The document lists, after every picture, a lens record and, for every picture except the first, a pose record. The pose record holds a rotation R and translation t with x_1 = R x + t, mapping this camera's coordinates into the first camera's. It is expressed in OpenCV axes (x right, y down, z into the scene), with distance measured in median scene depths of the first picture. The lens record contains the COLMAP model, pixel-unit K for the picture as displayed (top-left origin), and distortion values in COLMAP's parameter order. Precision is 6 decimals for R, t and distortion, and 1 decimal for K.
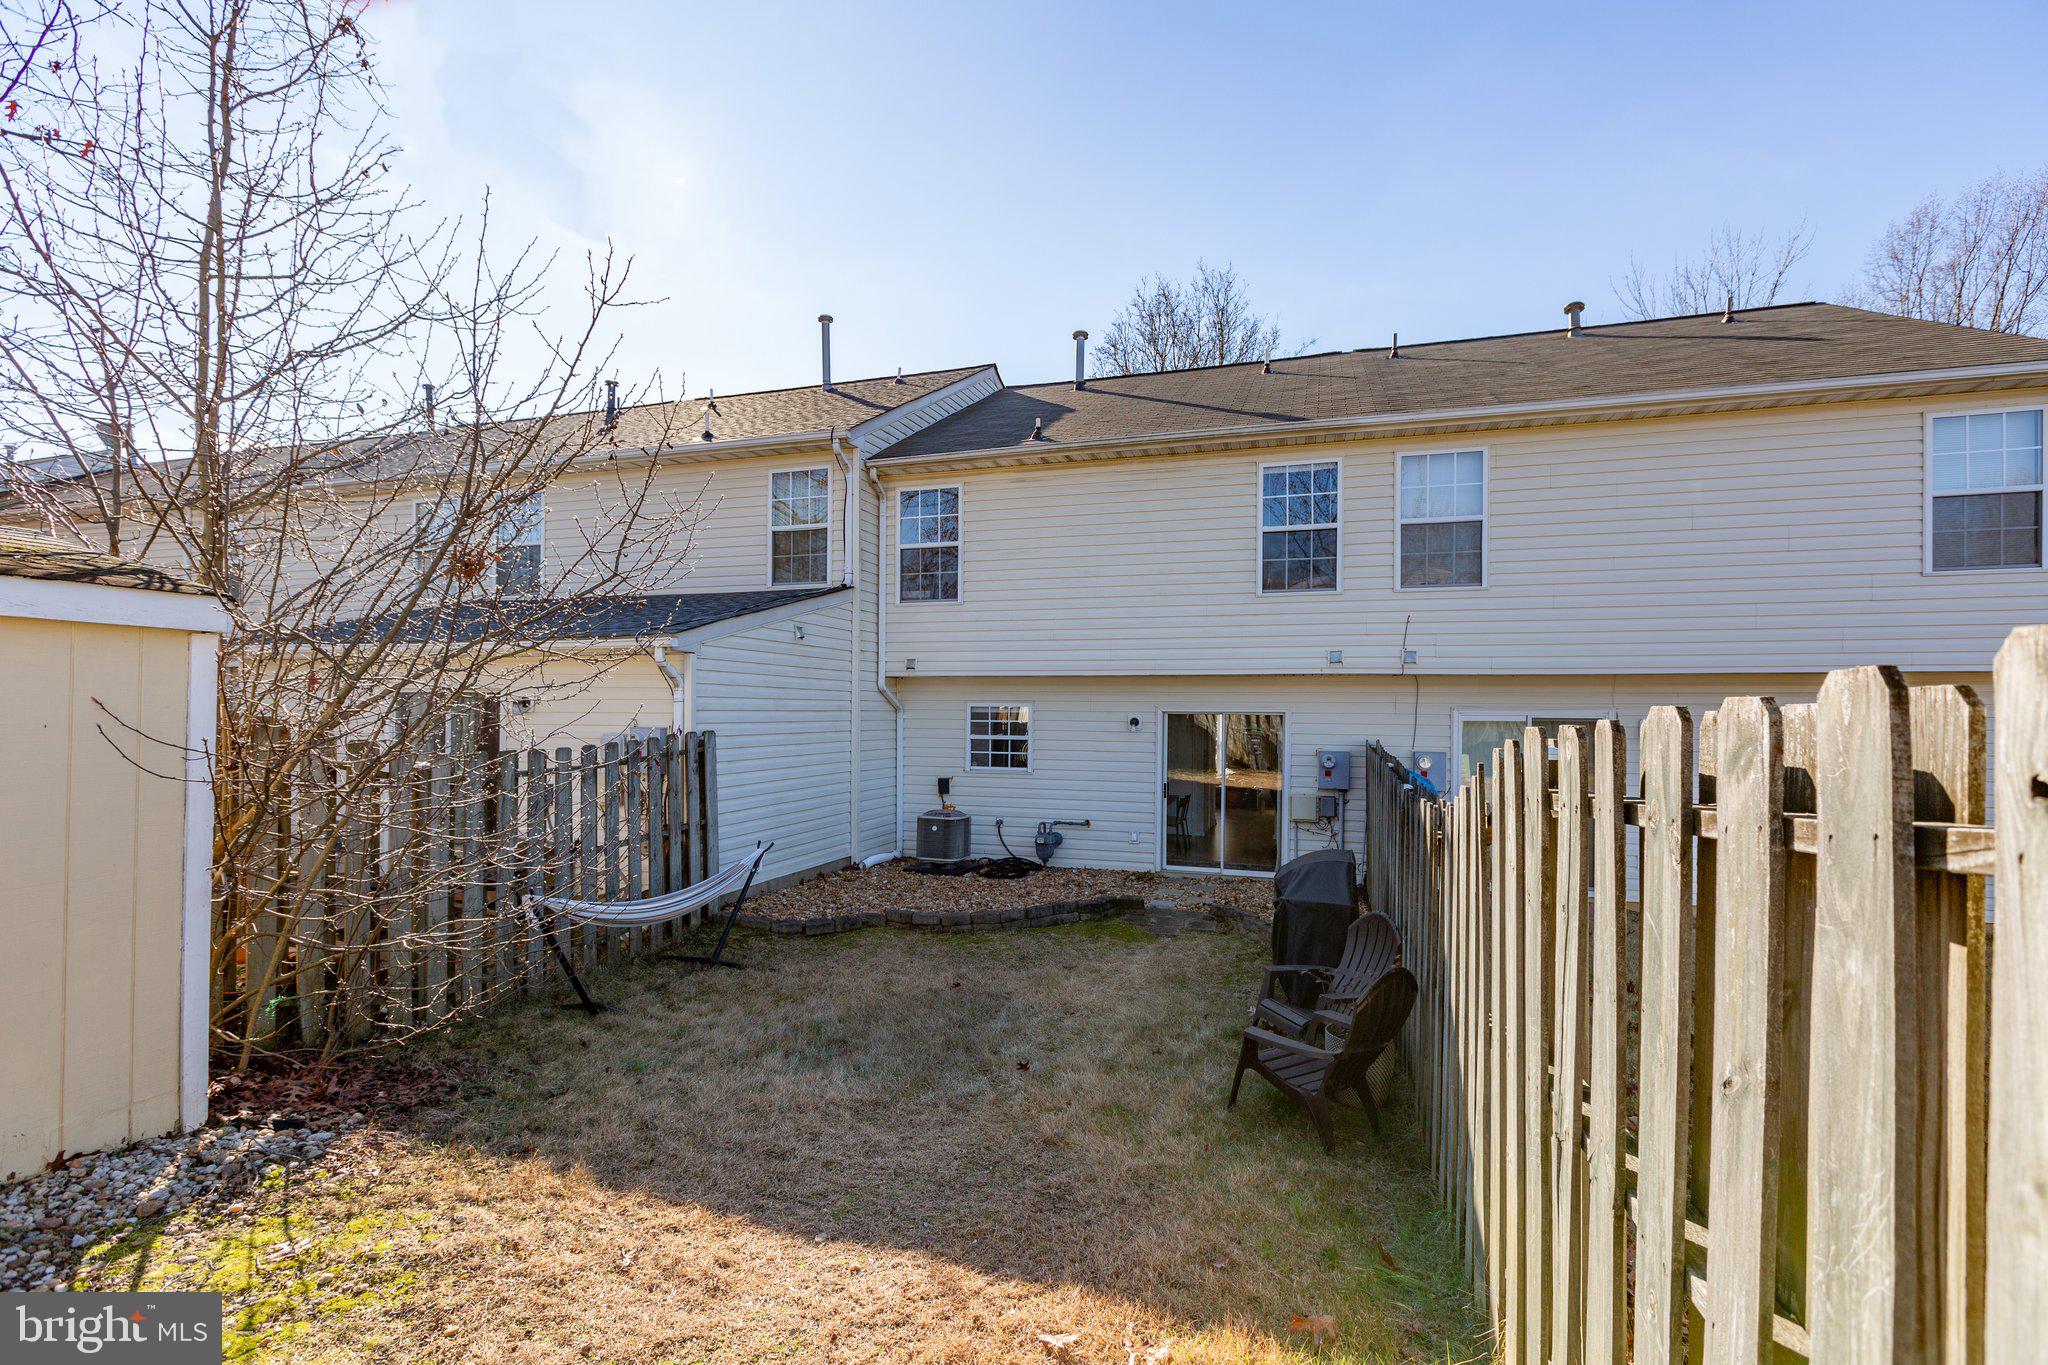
lens RADIAL K [[928.2, 0, 1064.5], [0, 928.2, 681.2], [0, 0, 1]] dist [-0.000275, -0.000393]
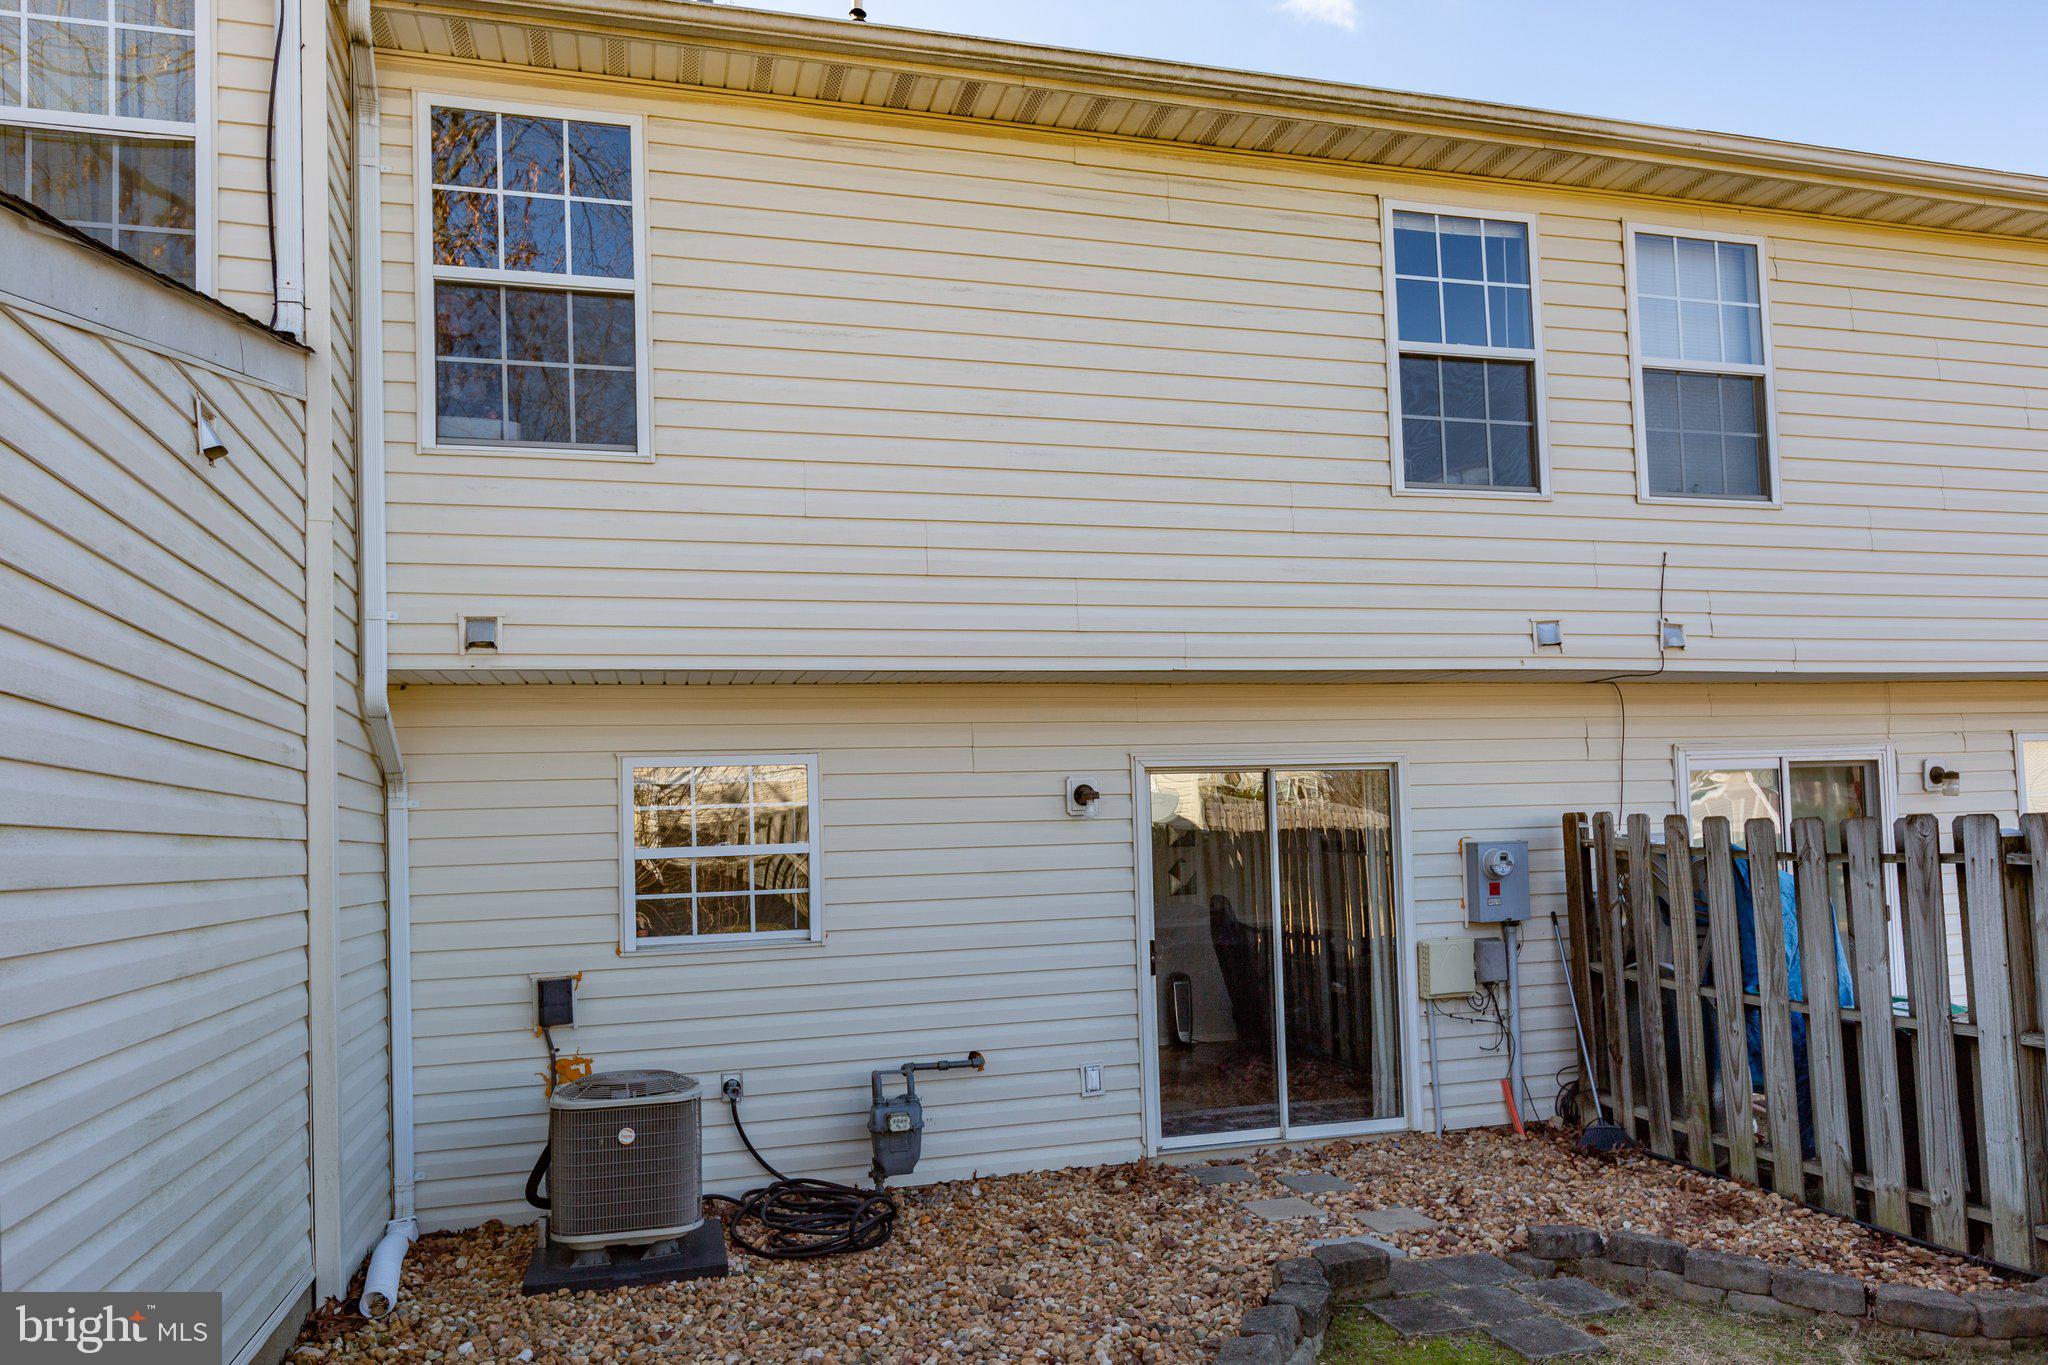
lens RADIAL K [[1369.2, 0, 1086.3], [0, 1369.2, 743.5], [0, 0, 1]] dist [0.004658, -0.005617]
pose [[0.847831, -0.002450, 0.530260, -0.254523], [0.025121, 0.999052, -0.035550, 0.045094], [-0.529671, 0.043461, 0.847089, 0.515615]]
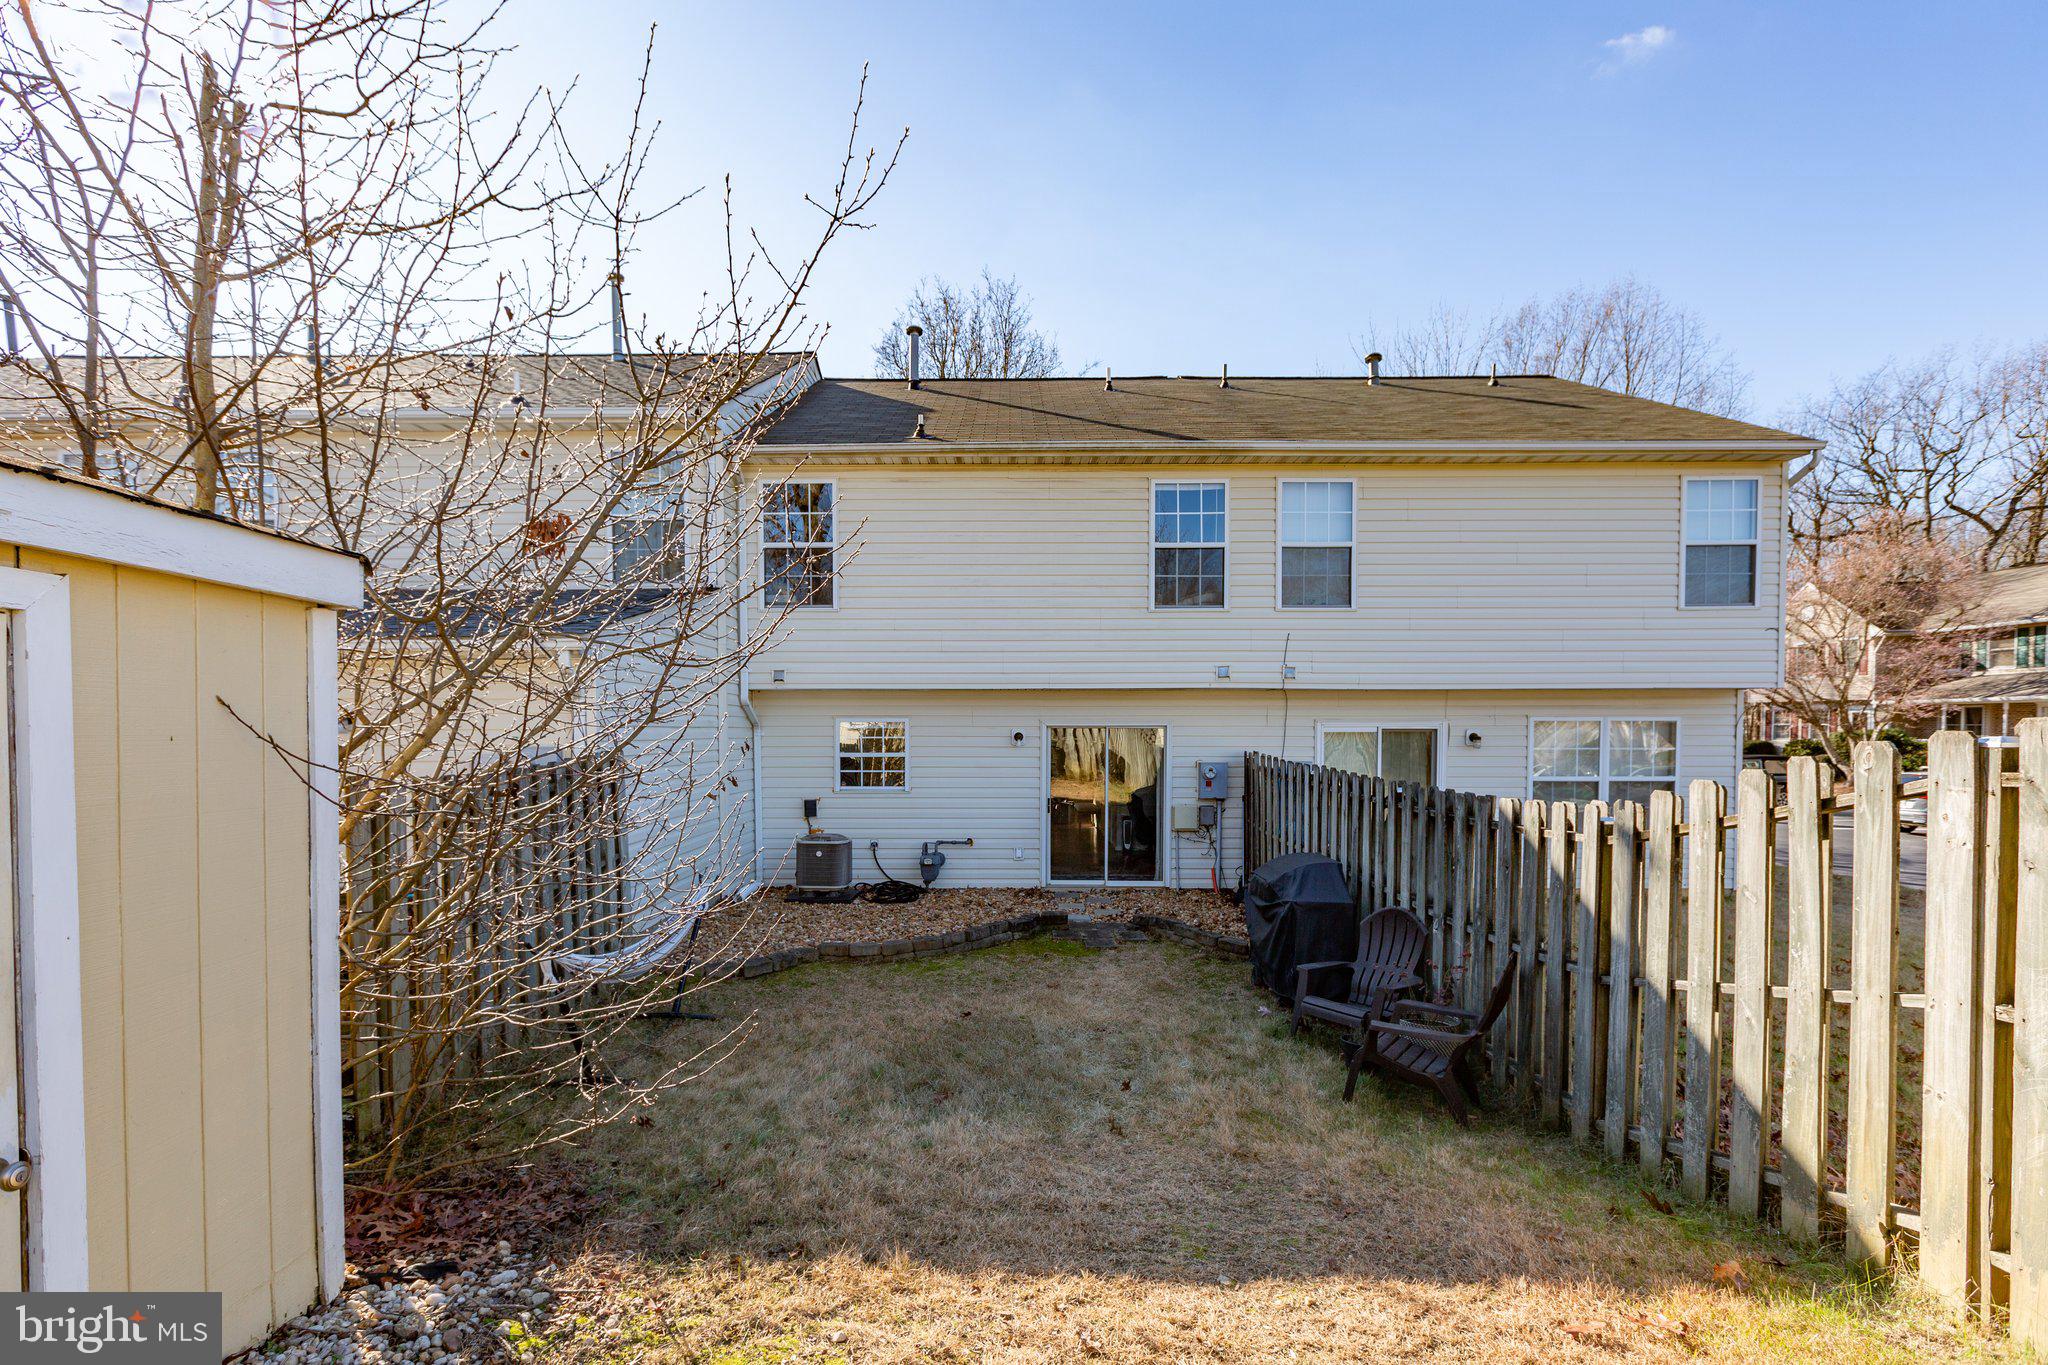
lens RADIAL K [[935.9, 0, 1055.9], [0, 935.9, 730.4], [0, 0, 1]] dist [-0.001527, -0.000054]
pose [[0.955553, -0.008475, 0.294699, -0.187748], [-0.001127, 0.999474, 0.032399, 0.005570], [-0.294819, -0.031291, 0.955041, 0.047100]]
